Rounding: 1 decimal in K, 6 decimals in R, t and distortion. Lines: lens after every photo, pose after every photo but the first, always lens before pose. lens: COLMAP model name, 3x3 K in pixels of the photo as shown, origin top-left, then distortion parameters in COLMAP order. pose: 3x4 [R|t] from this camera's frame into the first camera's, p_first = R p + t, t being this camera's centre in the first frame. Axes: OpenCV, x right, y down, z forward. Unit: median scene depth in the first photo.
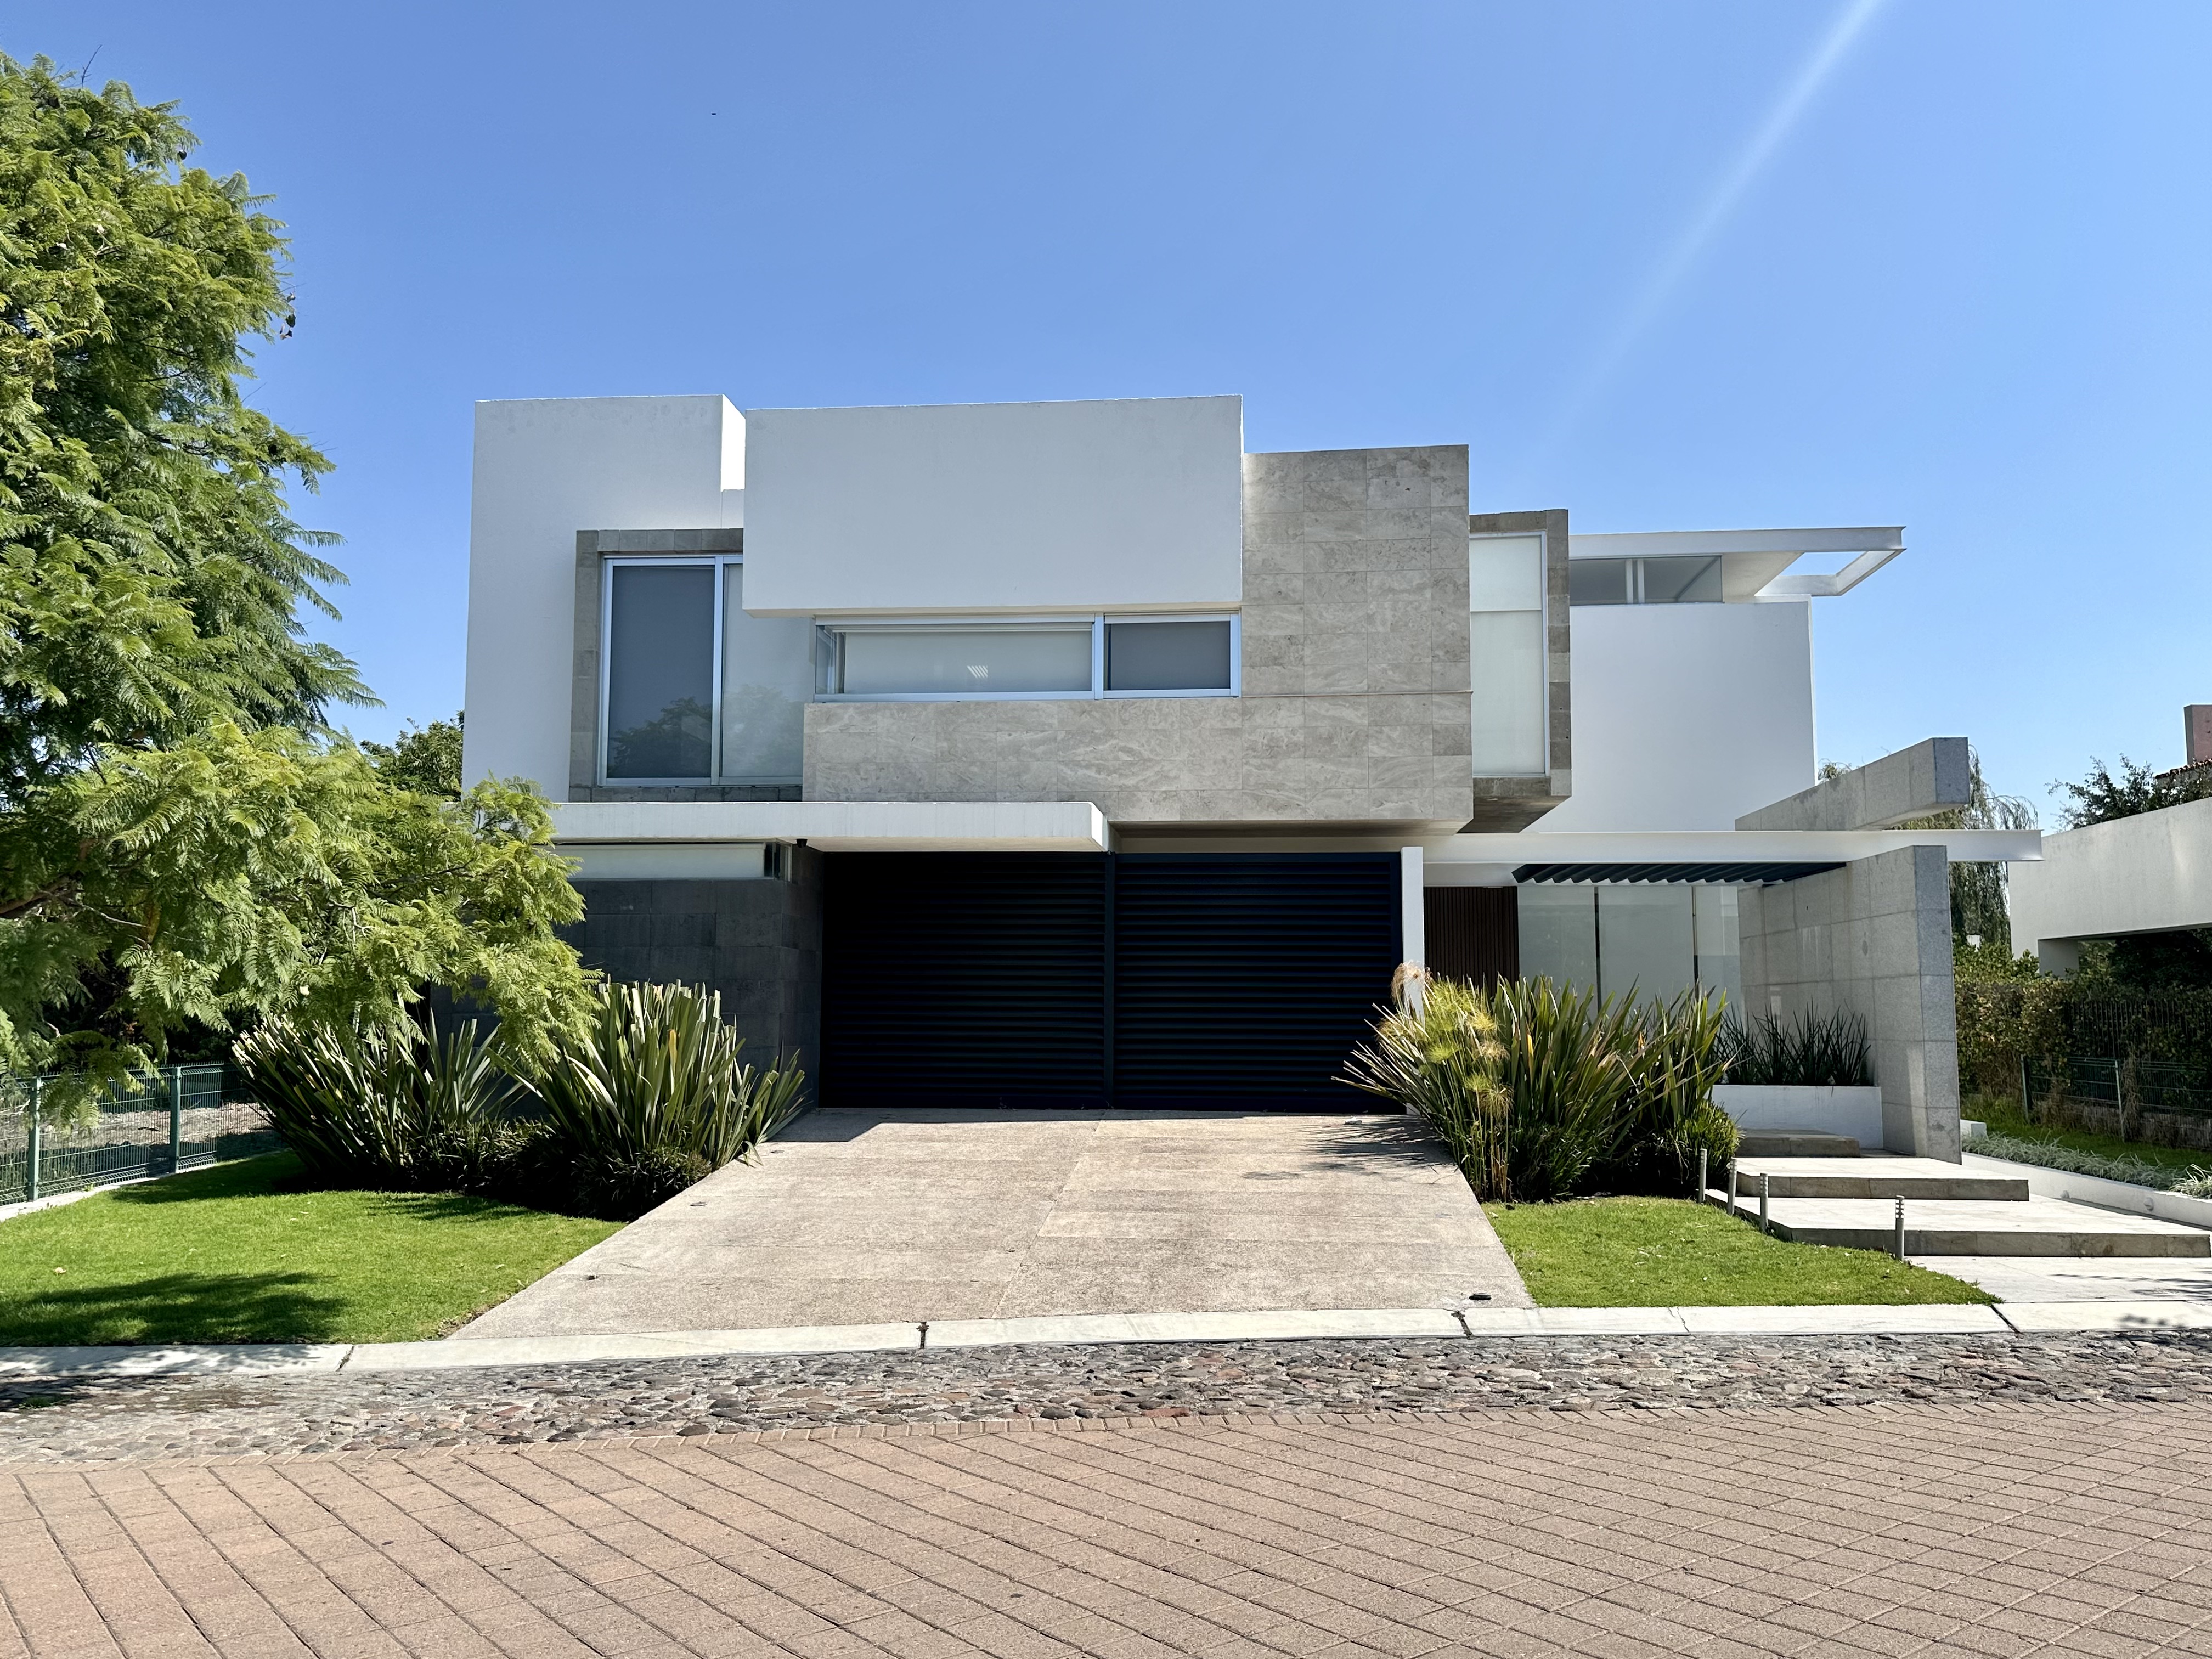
lens RADIAL K [[1746.4, 0, 1104.5], [0, 1746.4, 840.4], [0, 0, 1]] dist [0.029951, -0.034208]
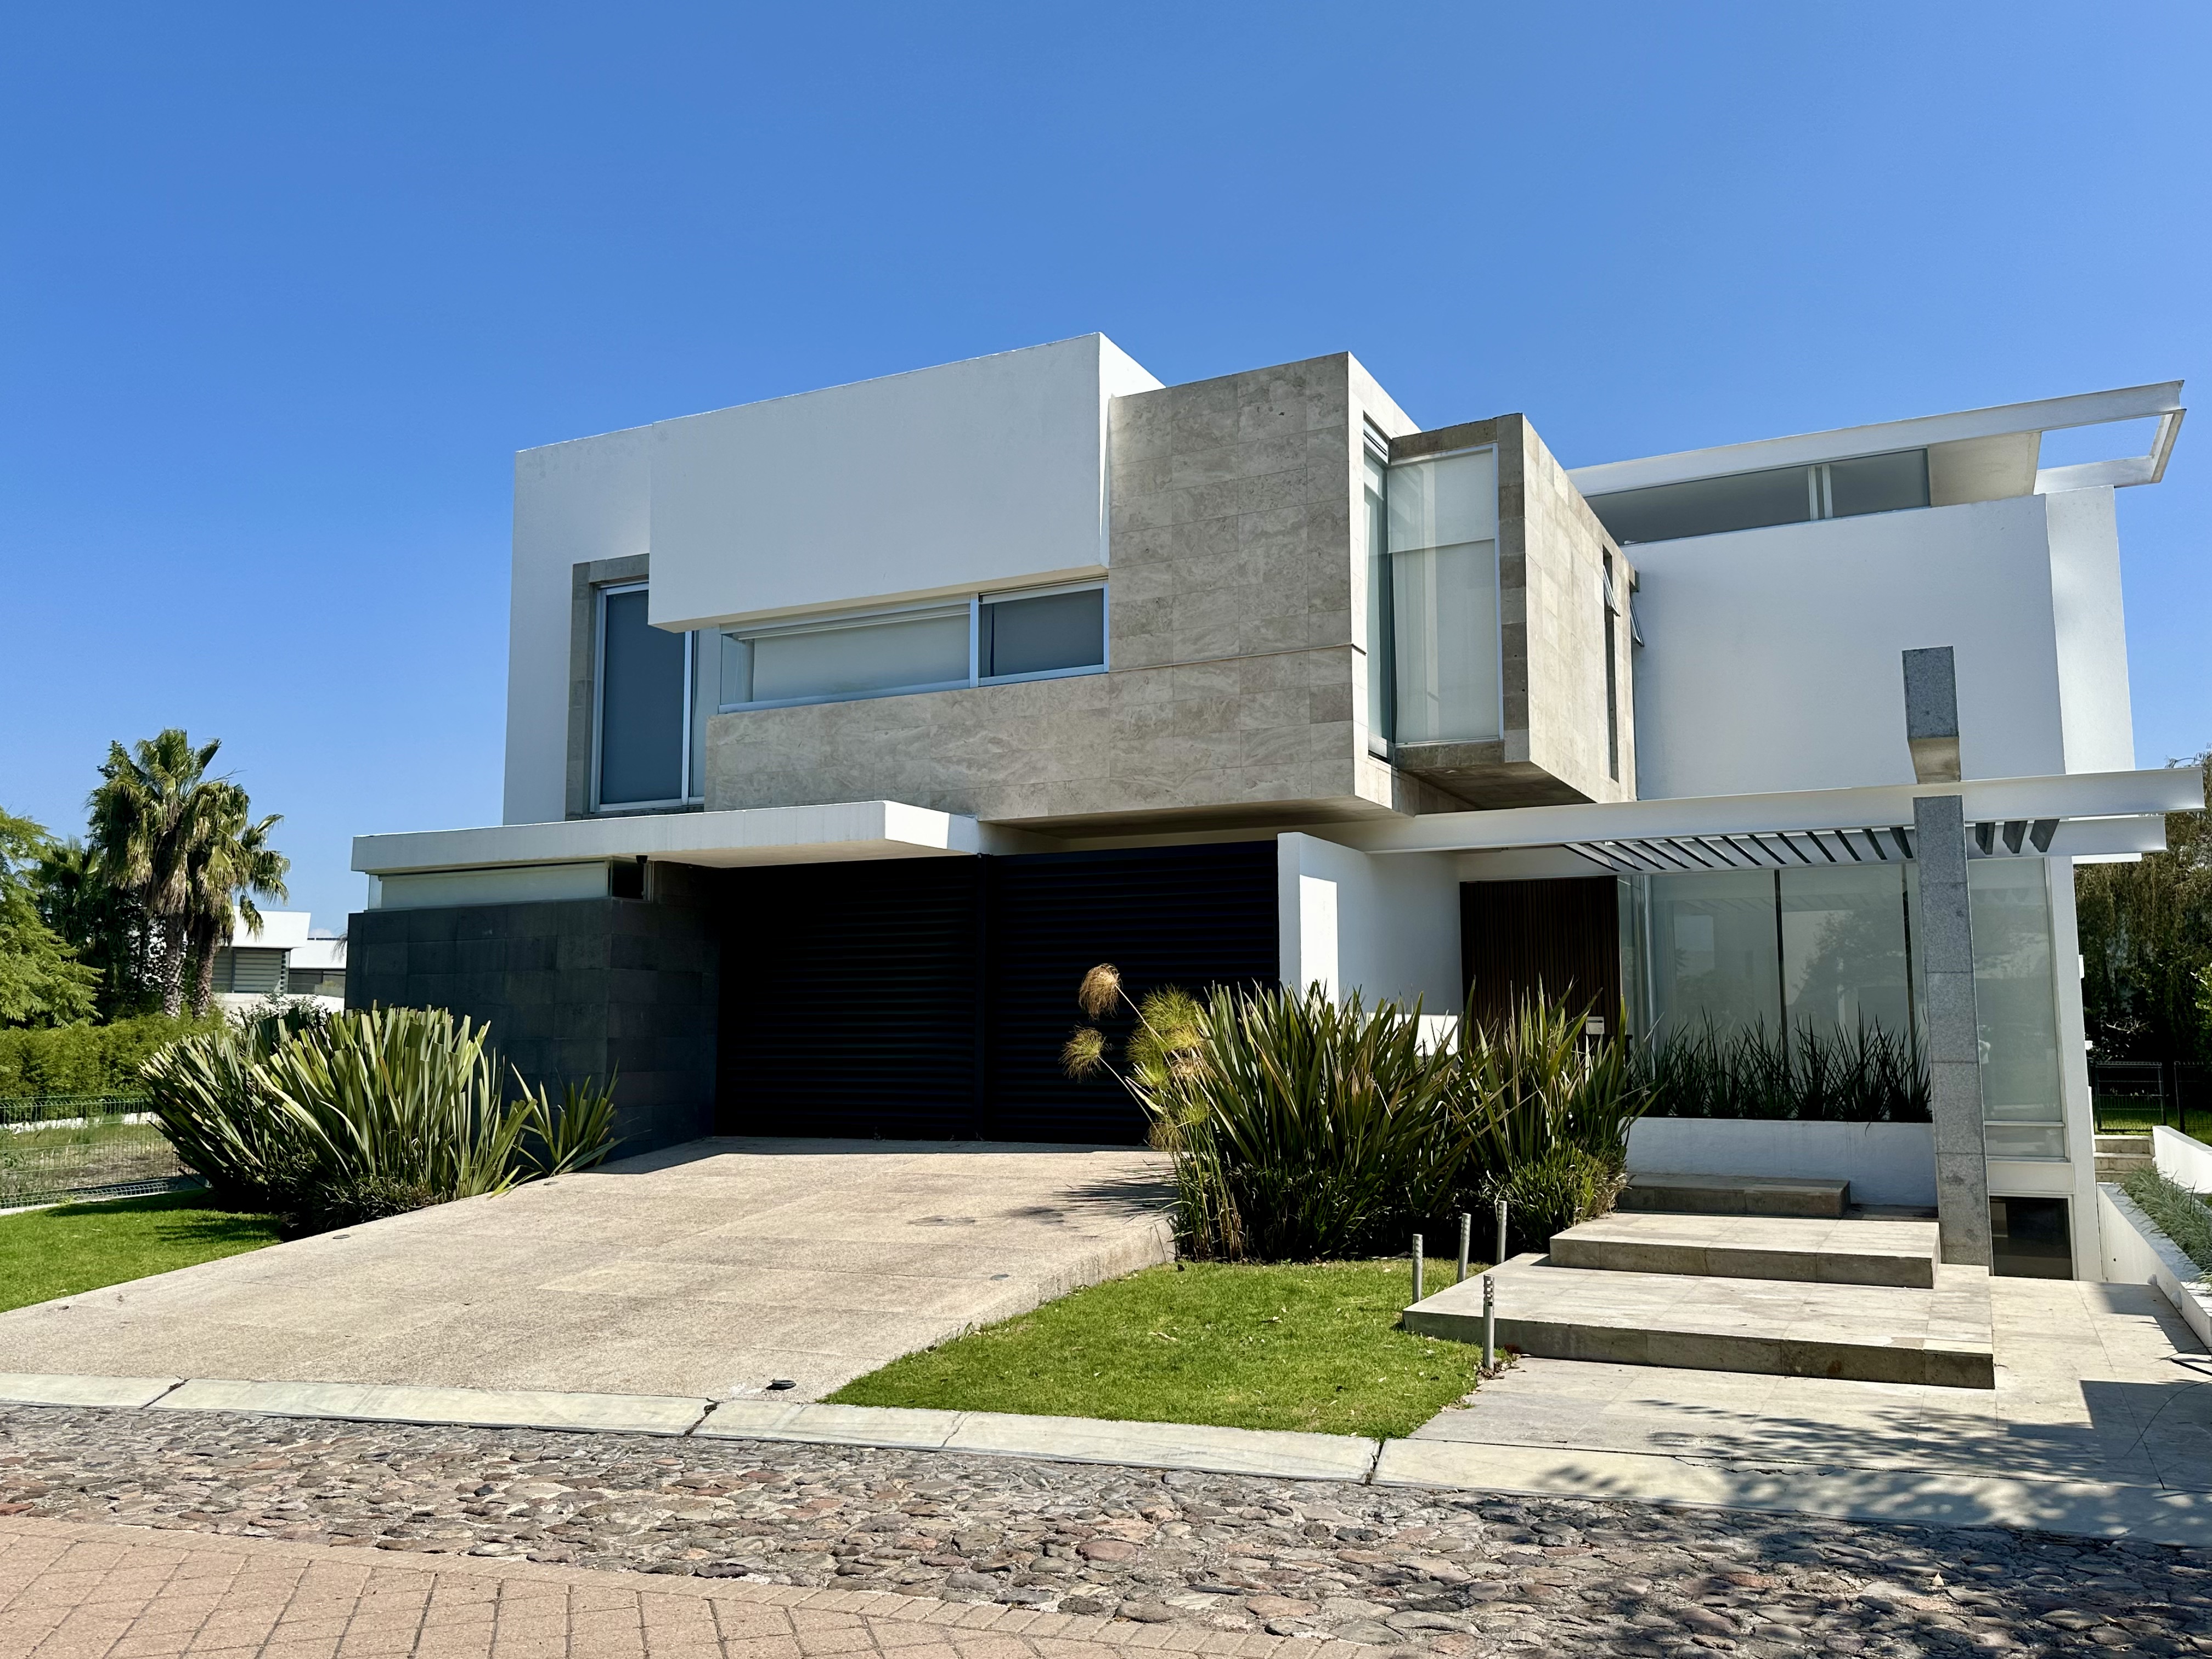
lens RADIAL K [[1746.4, 0, 1110.2], [0, 1746.4, 821.8], [0, 0, 1]] dist [0.029951, -0.034208]
pose [[0.934242, -0.051462, -0.352907, 0.385900], [0.043648, 0.998594, -0.030070, 0.019604], [0.353958, 0.012689, 0.935175, 0.176881]]
